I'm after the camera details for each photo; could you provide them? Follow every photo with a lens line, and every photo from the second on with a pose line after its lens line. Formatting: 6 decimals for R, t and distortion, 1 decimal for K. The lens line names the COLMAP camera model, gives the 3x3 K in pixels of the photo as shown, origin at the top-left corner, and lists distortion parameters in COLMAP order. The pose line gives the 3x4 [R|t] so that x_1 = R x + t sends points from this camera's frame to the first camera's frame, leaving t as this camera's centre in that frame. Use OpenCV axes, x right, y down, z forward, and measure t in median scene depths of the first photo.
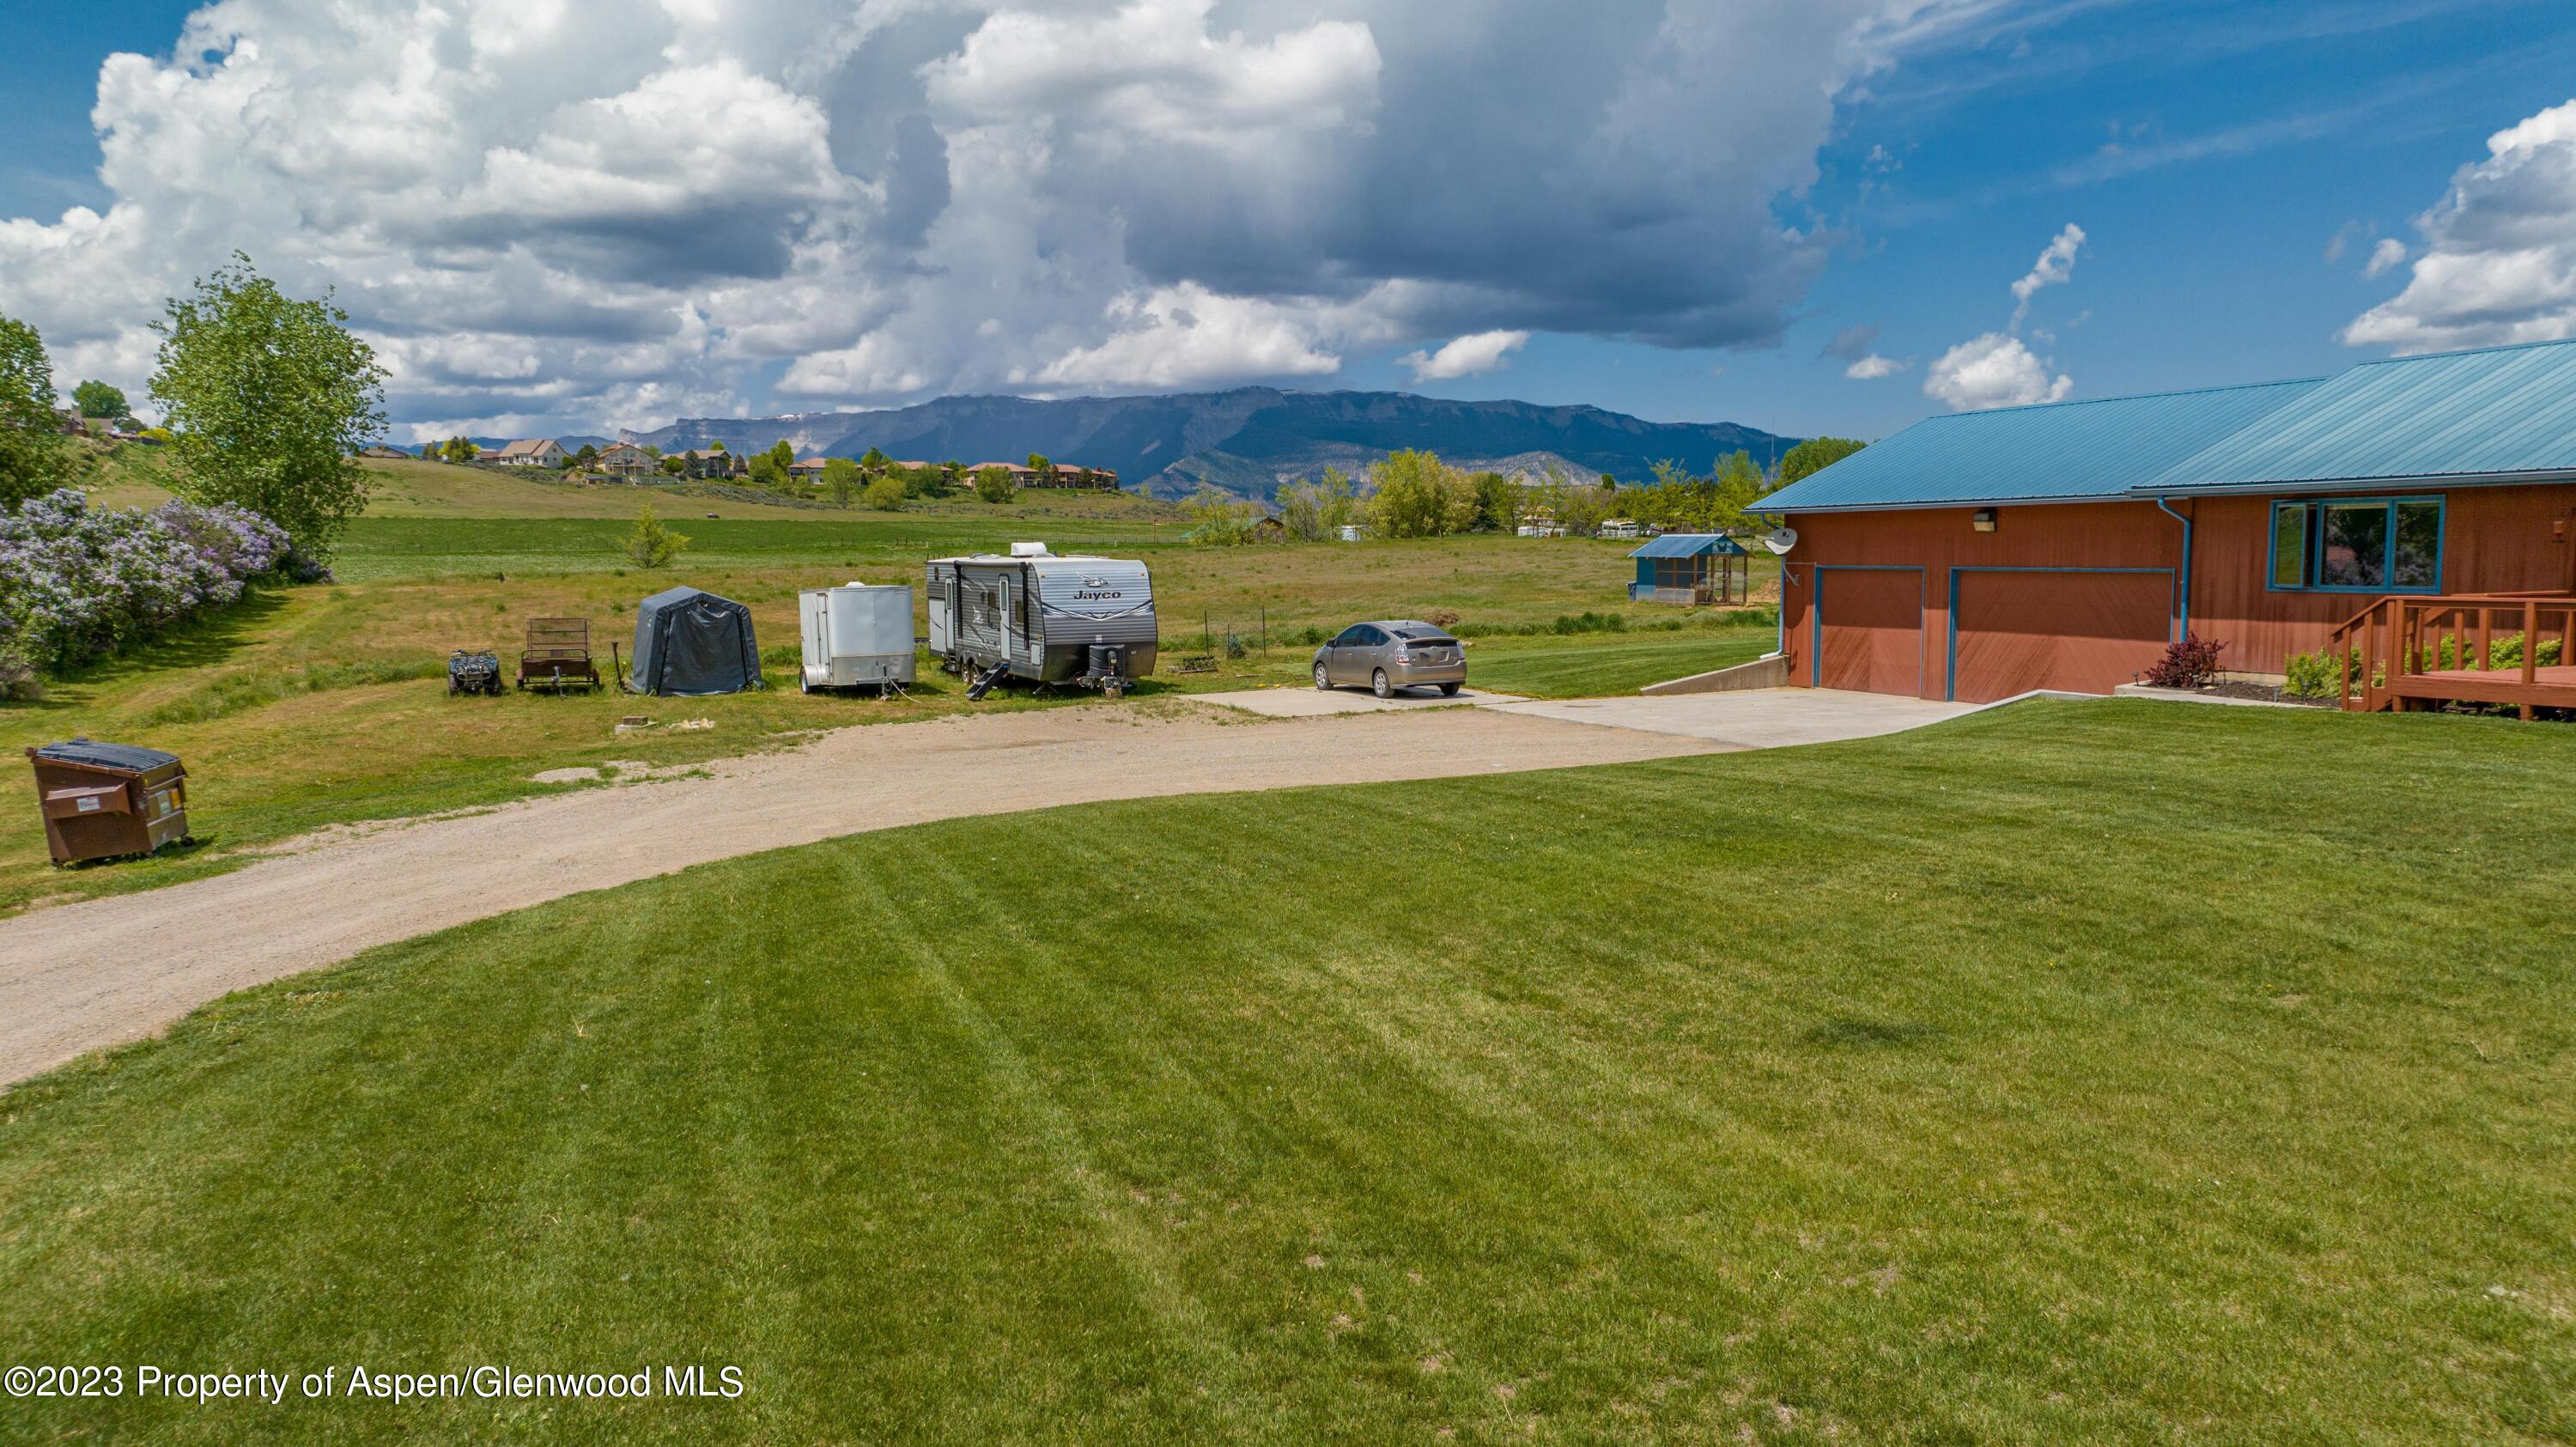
lens RADIAL K [[1765.5, 0, 1312.6], [0, 1765.5, 737.4], [0, 0, 1]] dist [-0.011202, -0.003414]
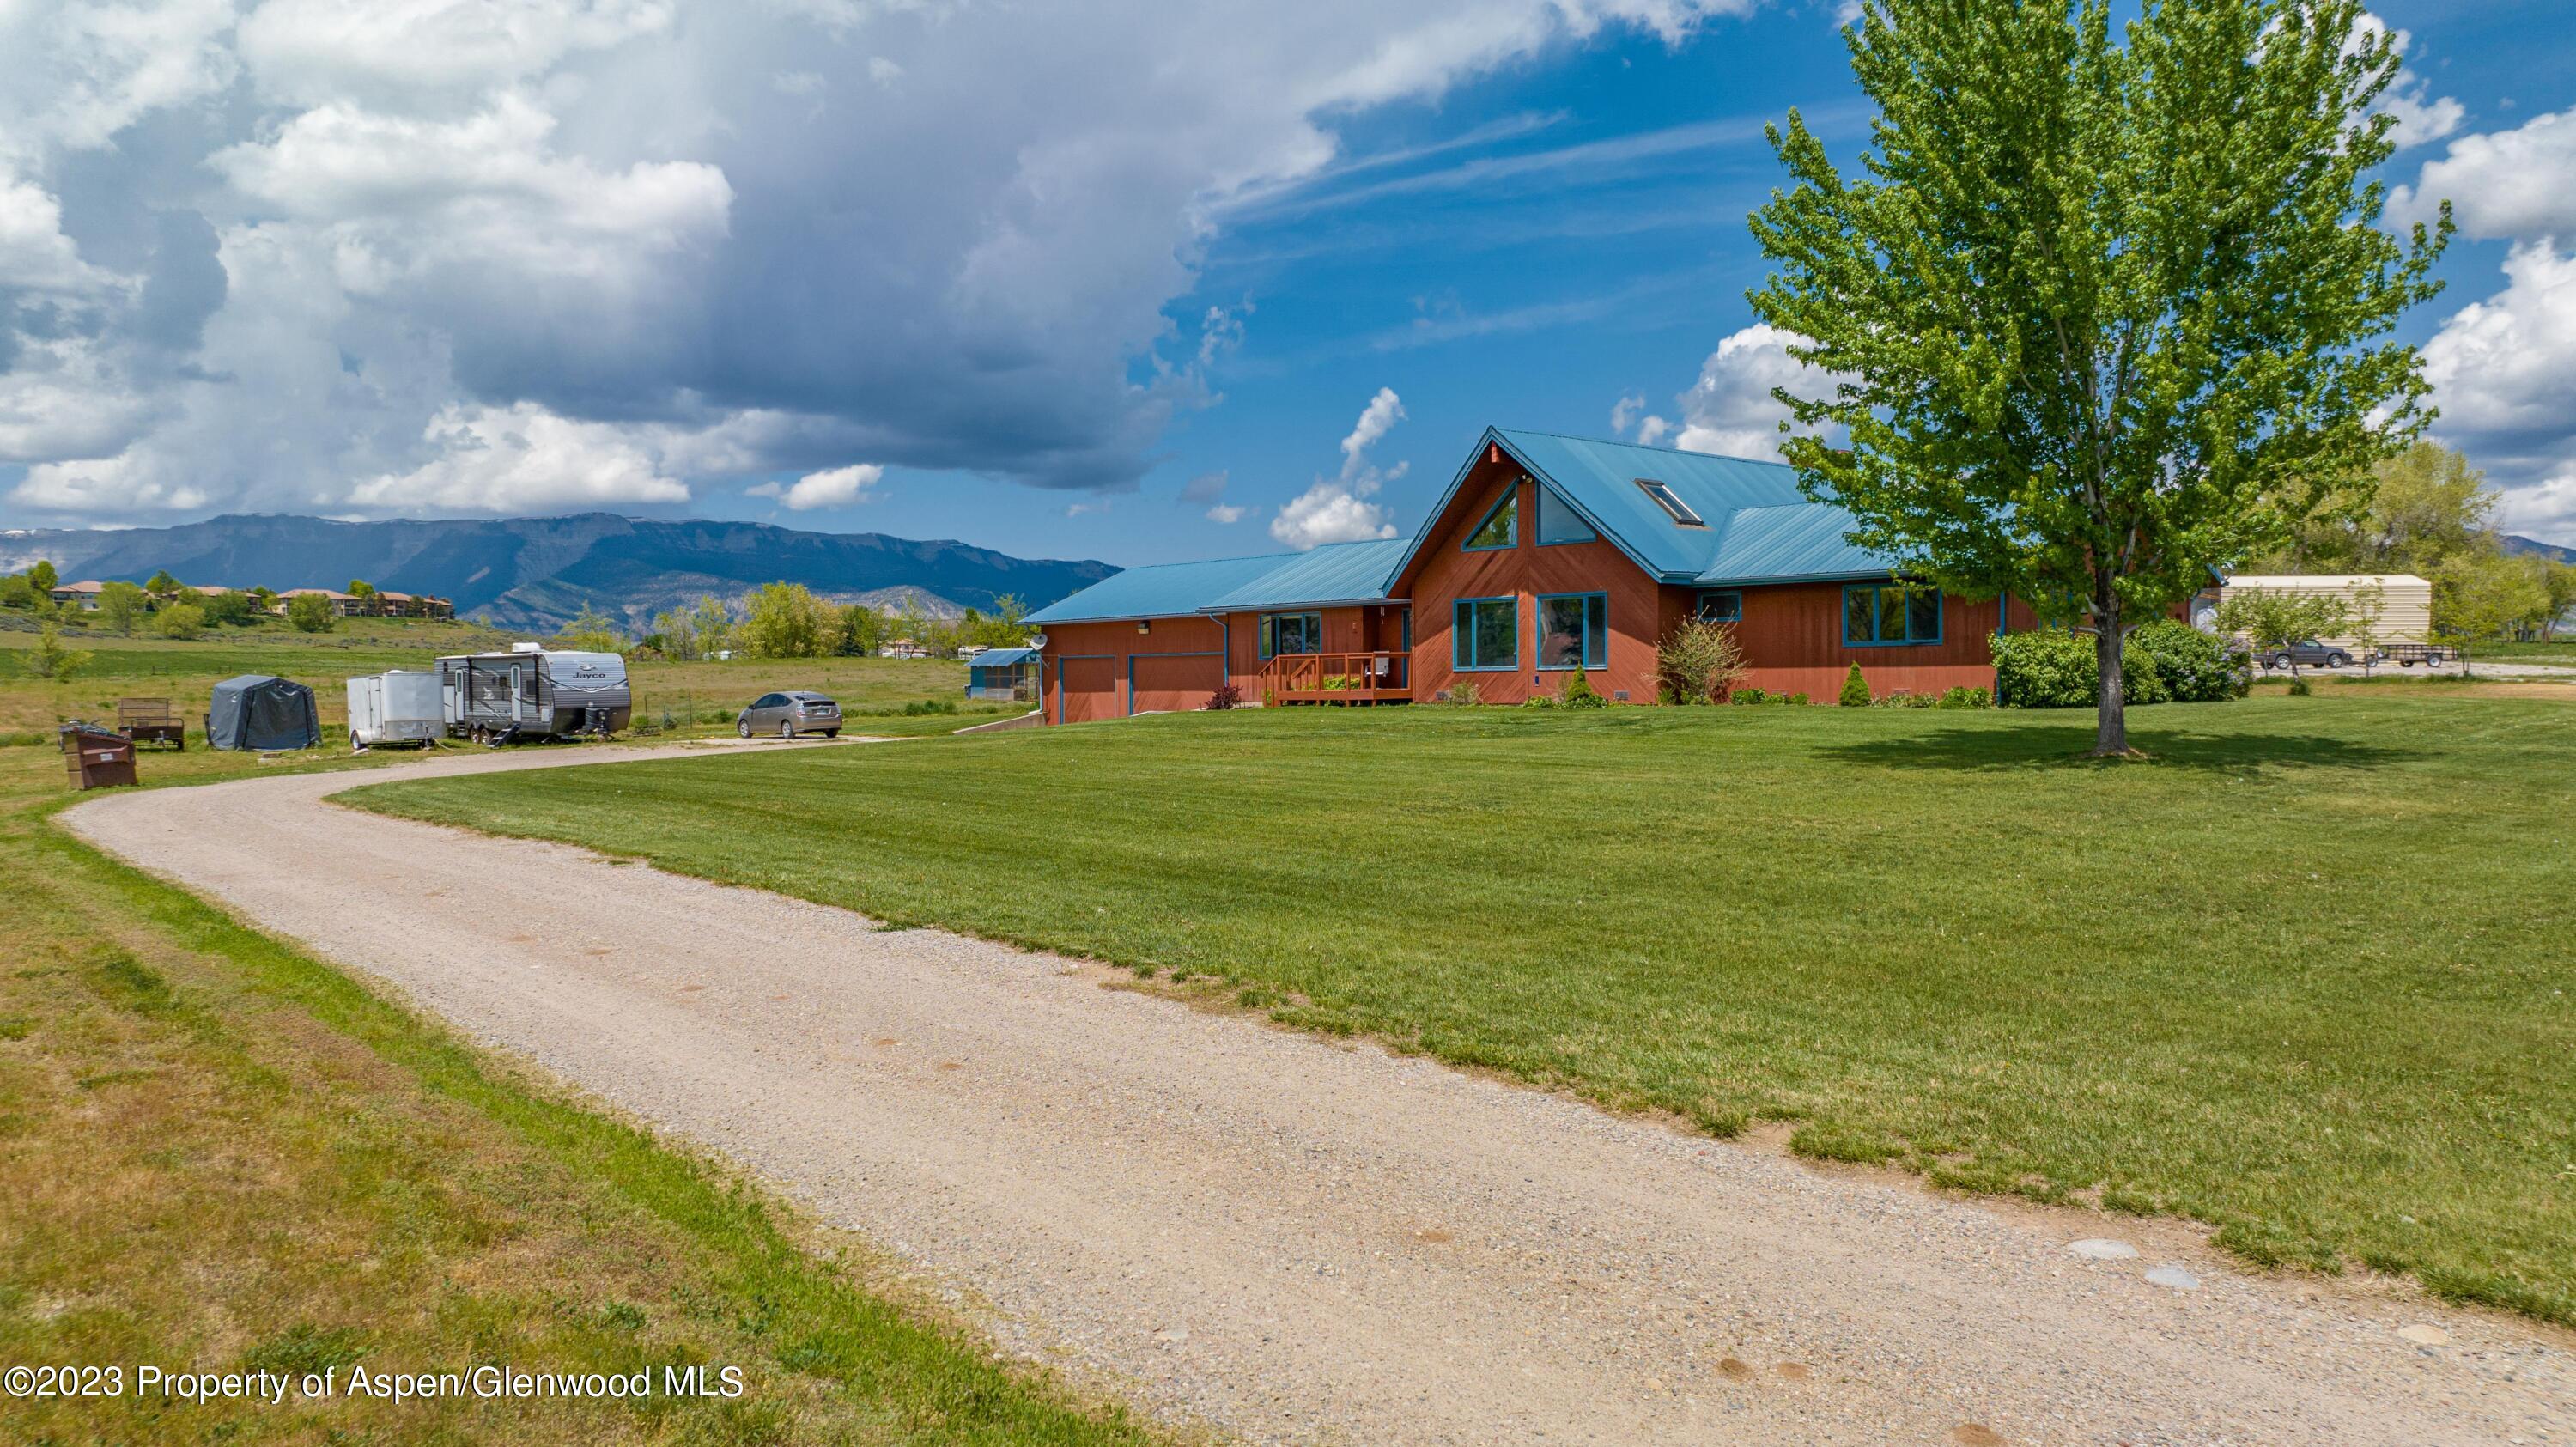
lens RADIAL K [[1765.5, 0, 1312.6], [0, 1765.5, 737.4], [0, 0, 1]] dist [-0.011202, -0.003414]
pose [[0.938584, -0.015262, 0.344713, -0.042033], [0.041169, 0.996838, -0.067960, 0.068212], [-0.342585, 0.077977, 0.936245, -0.422638]]
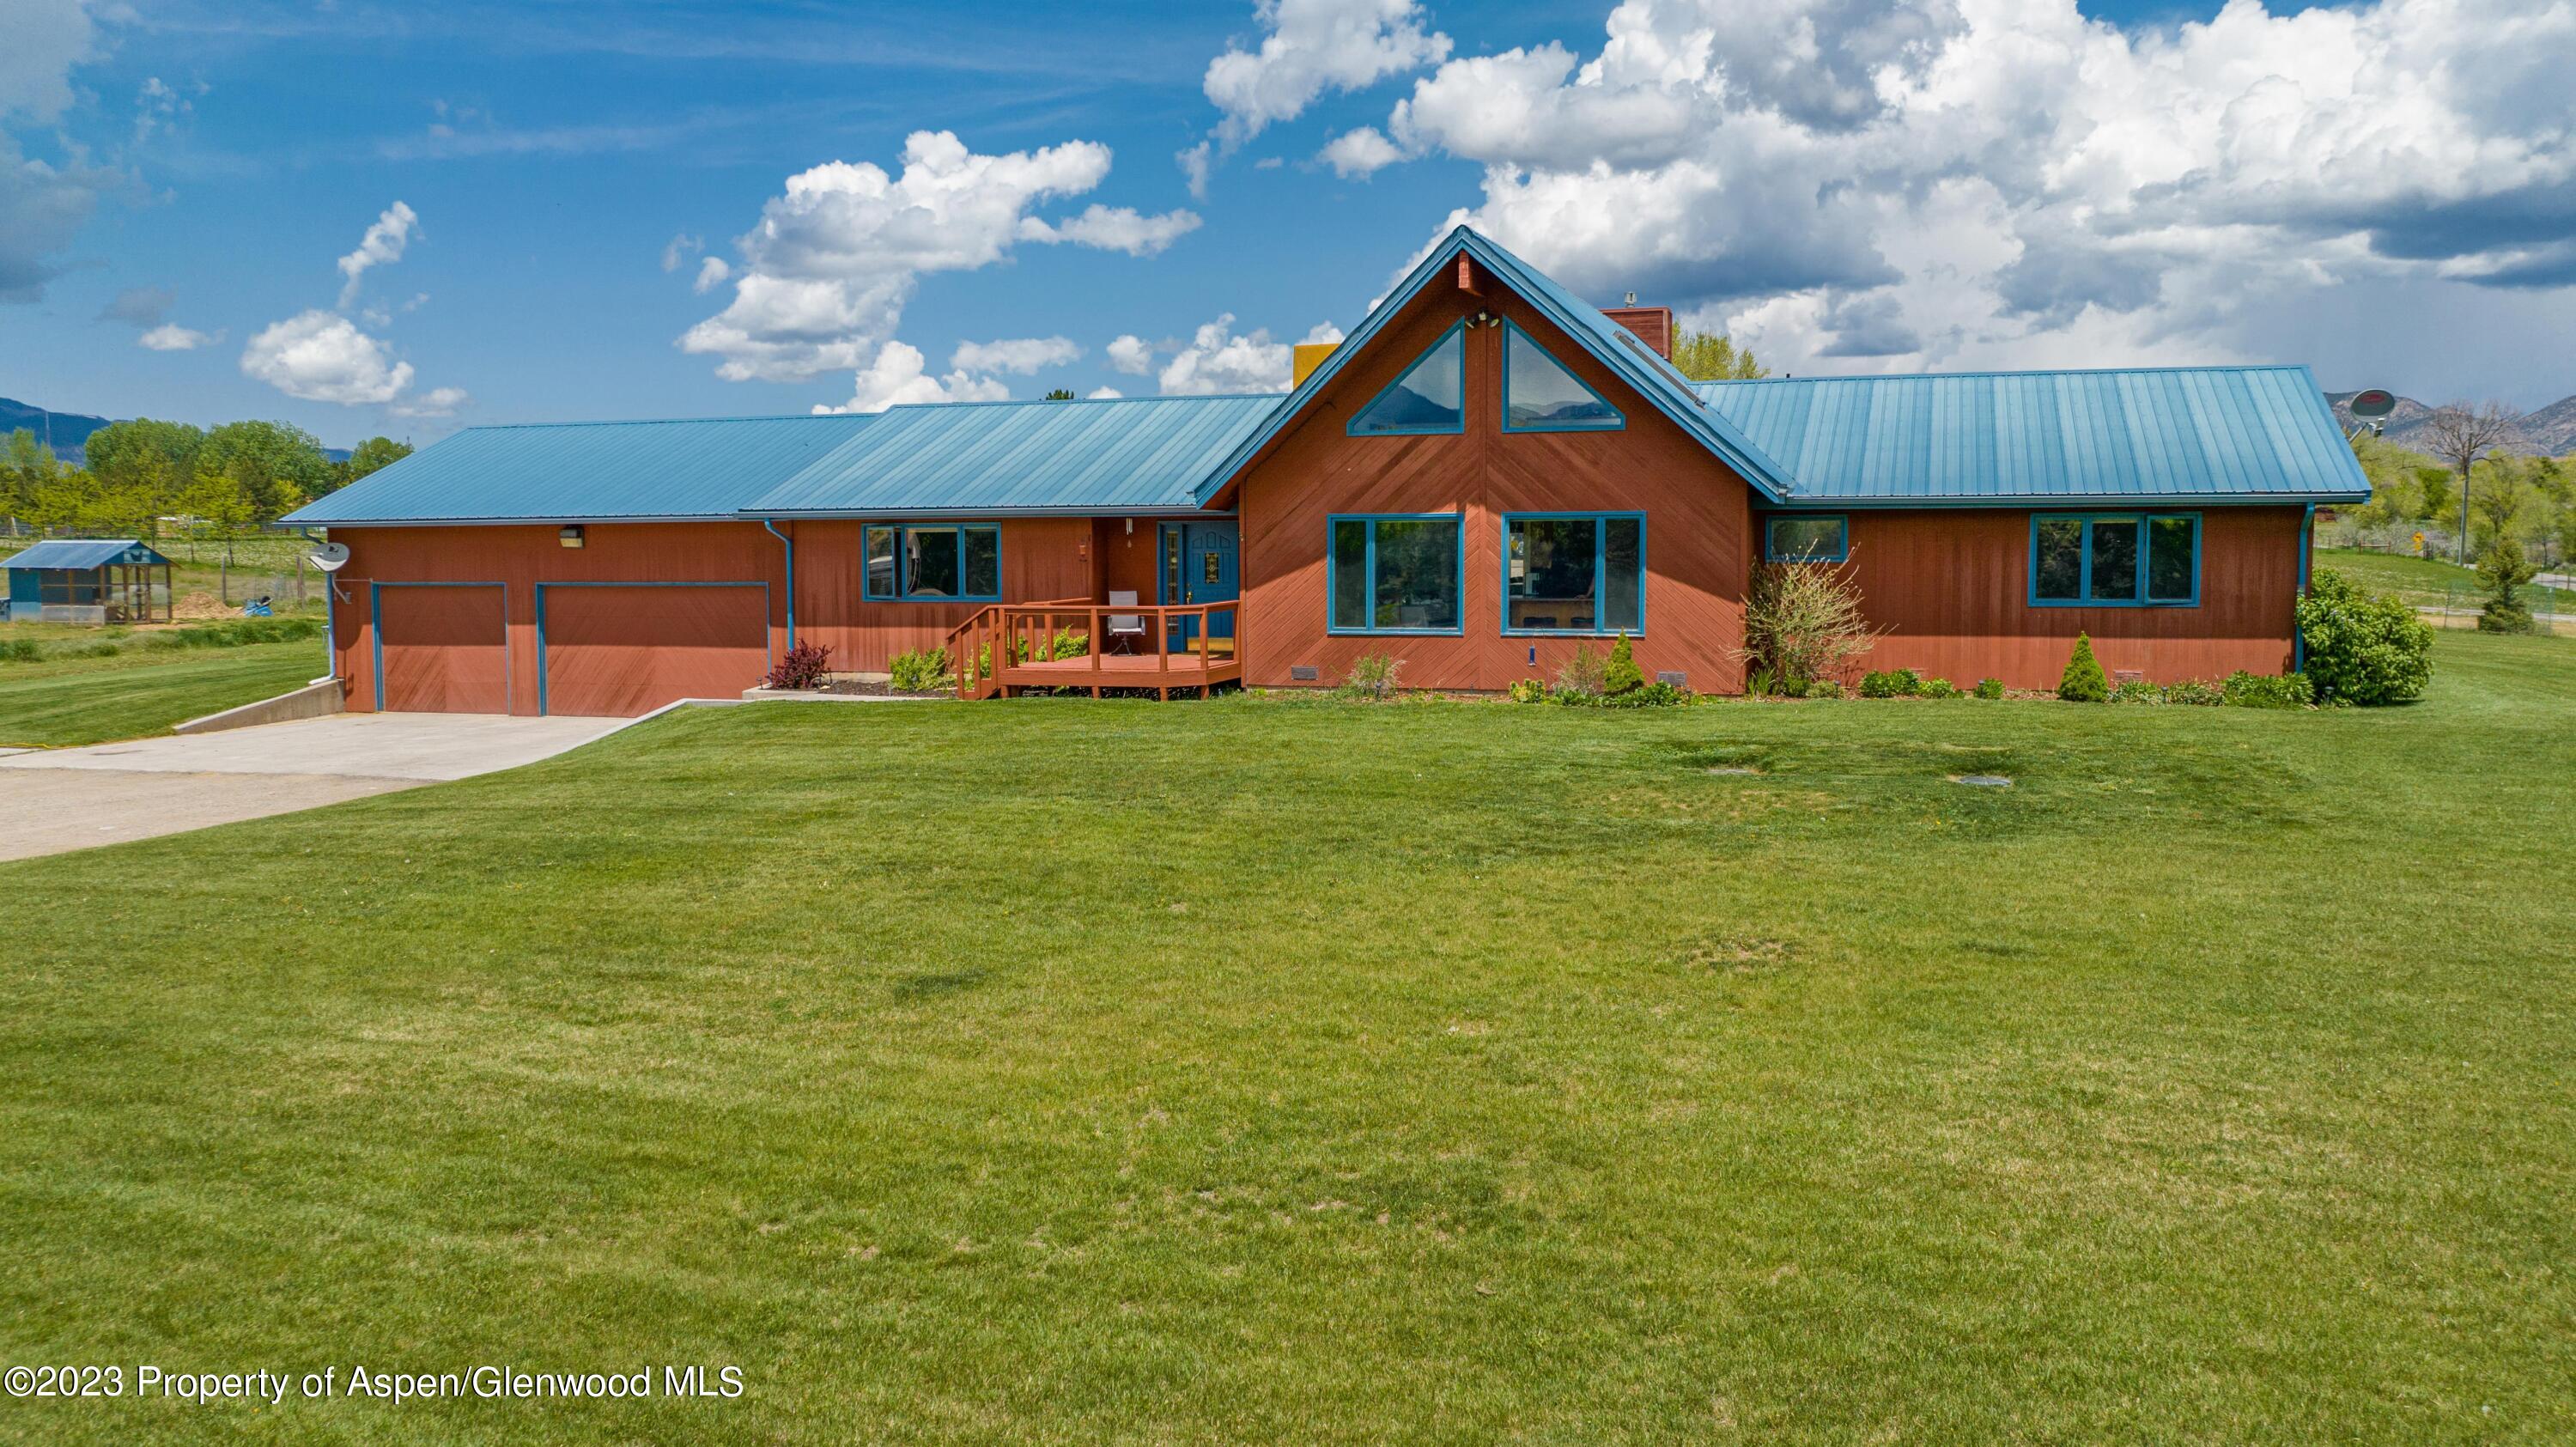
lens RADIAL K [[1849.1, 0, 1333.6], [0, 1849.1, 628.9], [0, 0, 1]] dist [-0.003654, 0.001734]
pose [[0.650668, -0.035339, 0.758539, -0.086698], [0.082271, 0.996317, -0.024155, -0.004784], [-0.754892, 0.078123, 0.651179, -0.014004]]
